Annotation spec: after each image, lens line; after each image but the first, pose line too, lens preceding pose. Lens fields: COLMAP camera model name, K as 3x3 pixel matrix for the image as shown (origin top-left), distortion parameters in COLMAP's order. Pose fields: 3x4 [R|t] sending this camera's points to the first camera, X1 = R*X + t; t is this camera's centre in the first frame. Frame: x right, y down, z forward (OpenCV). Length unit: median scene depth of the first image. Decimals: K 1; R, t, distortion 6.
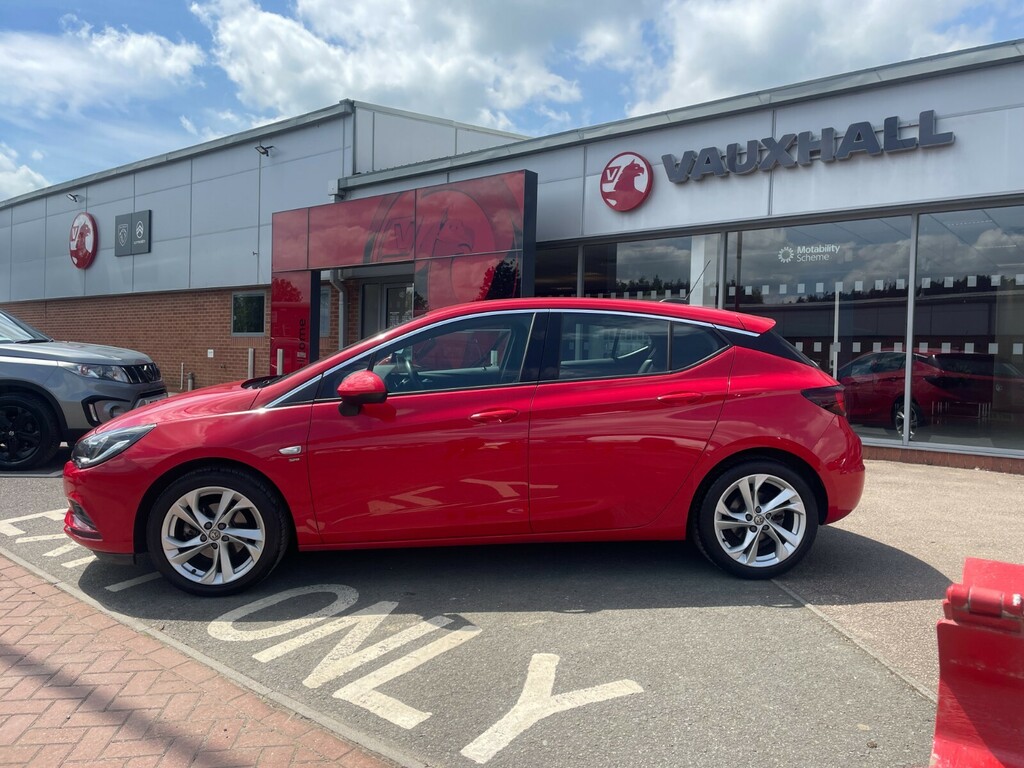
lens RADIAL K [[784.5, 0, 512.0], [0, 784.5, 384.0], [0, 0, 1]] dist [0.099585, -0.125344]
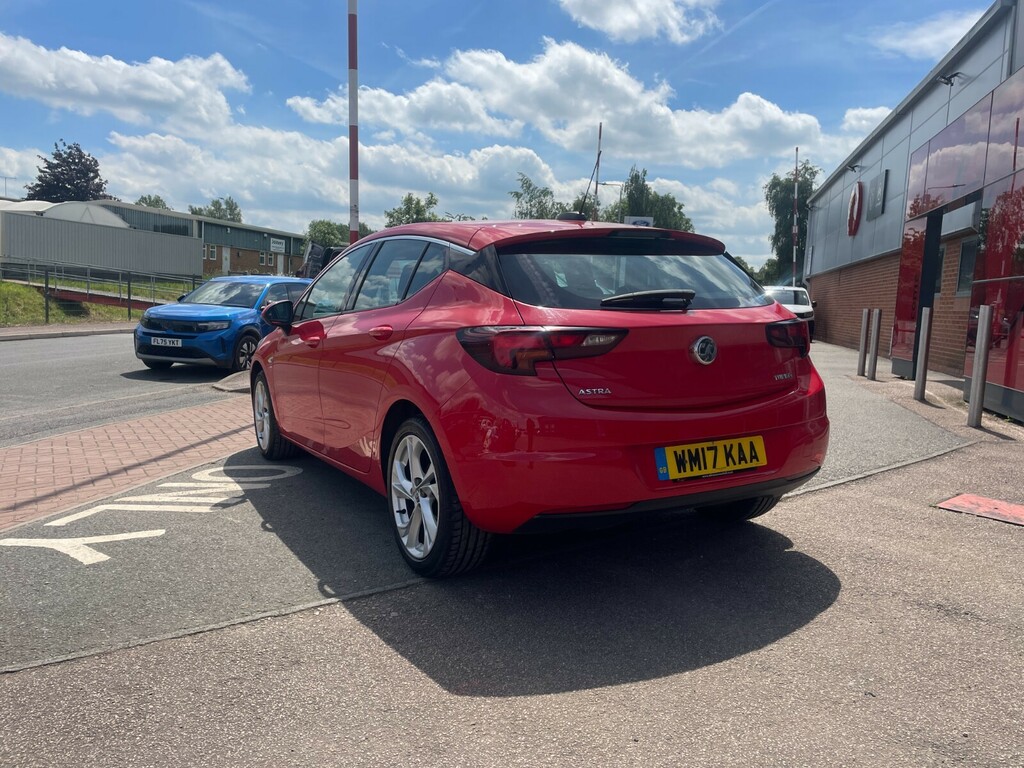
lens RADIAL K [[786.9, 0, 520.7], [0, 786.9, 378.4], [0, 0, 1]] dist [0.100970, -0.141569]
pose [[0.421508, 0.087523, -0.902591, 0.563269], [-0.066531, 0.995634, 0.065475, 0.000470], [0.904381, 0.032452, 0.425491, 0.413582]]
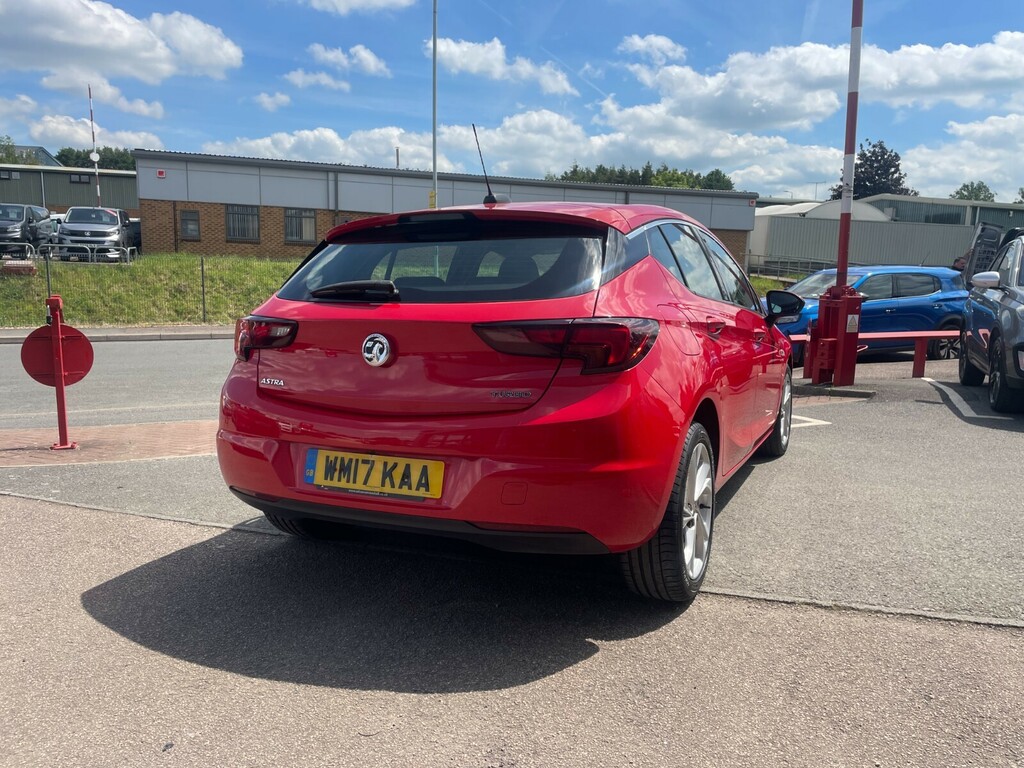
lens RADIAL K [[784.5, 0, 512.0], [0, 784.5, 384.0], [0, 0, 1]] dist [0.099585, -0.125344]
pose [[-0.517092, 0.096091, -0.850519, 0.507559], [-0.064553, 0.986470, 0.150698, -0.034395], [0.853492, 0.132828, -0.503892, 0.885838]]
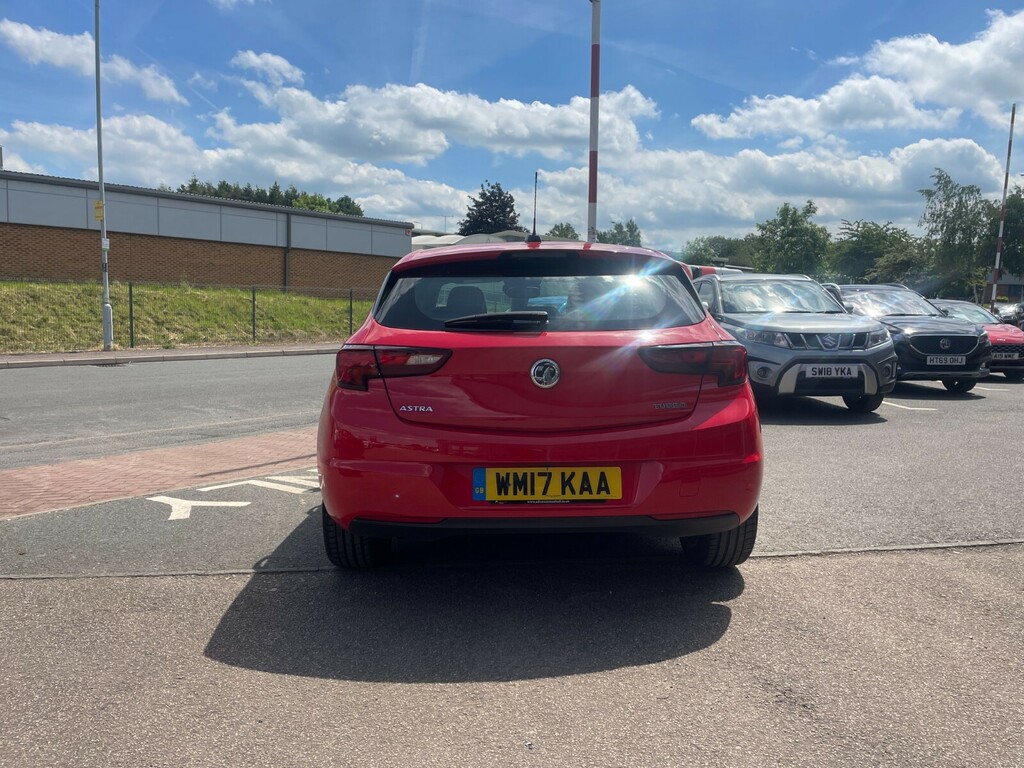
lens RADIAL K [[789.0, 0, 512.0], [0, 789.0, 384.0], [0, 0, 1]] dist [0.108933, -0.151146]
pose [[-0.075699, 0.083292, -0.993646, 0.628014], [-0.072420, 0.993414, 0.088789, -0.021472], [0.994497, 0.078681, -0.069168, 0.673227]]
